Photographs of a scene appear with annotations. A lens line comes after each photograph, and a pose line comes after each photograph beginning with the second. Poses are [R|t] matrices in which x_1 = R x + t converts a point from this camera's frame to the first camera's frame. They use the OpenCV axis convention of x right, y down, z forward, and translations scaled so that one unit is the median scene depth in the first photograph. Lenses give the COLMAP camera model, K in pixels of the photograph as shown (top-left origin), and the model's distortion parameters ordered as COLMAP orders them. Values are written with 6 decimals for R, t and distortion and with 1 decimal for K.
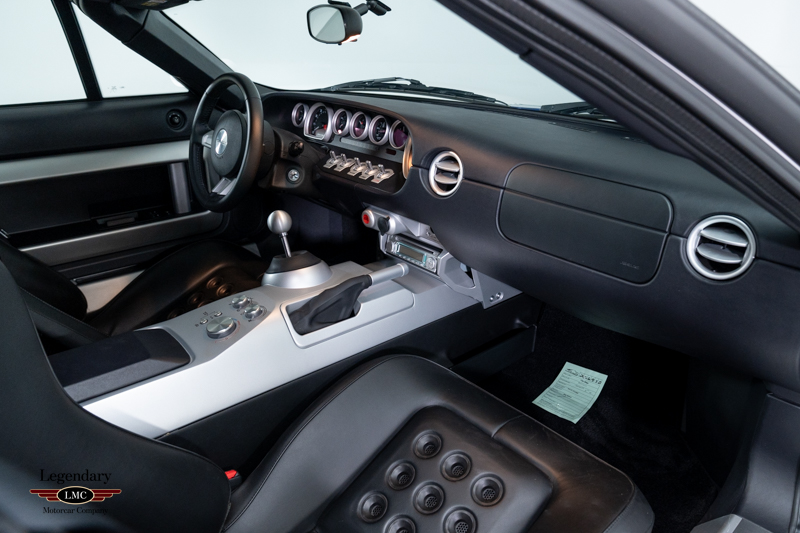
lens RADIAL K [[549.9, 0, 399.3], [0, 549.9, 265.4], [0, 0, 1]] dist [-0.045953, -0.000278]
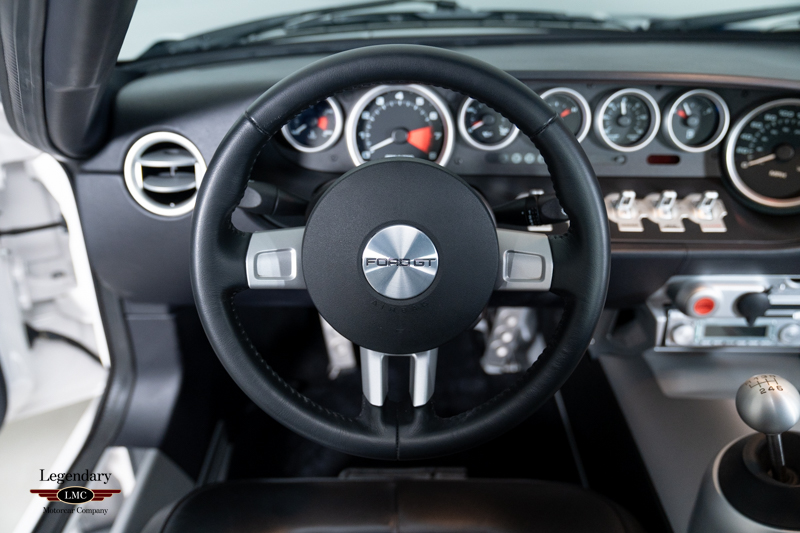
lens RADIAL K [[832.5, 0, 399.5], [0, 832.5, 265.4], [0, 0, 1]] dist [0.016361, 0.000000]
pose [[0.620160, -0.327894, 0.712662, -0.663802], [0.298703, 0.938724, 0.171972, -0.298102], [-0.725382, 0.106224, 0.680102, 0.652653]]
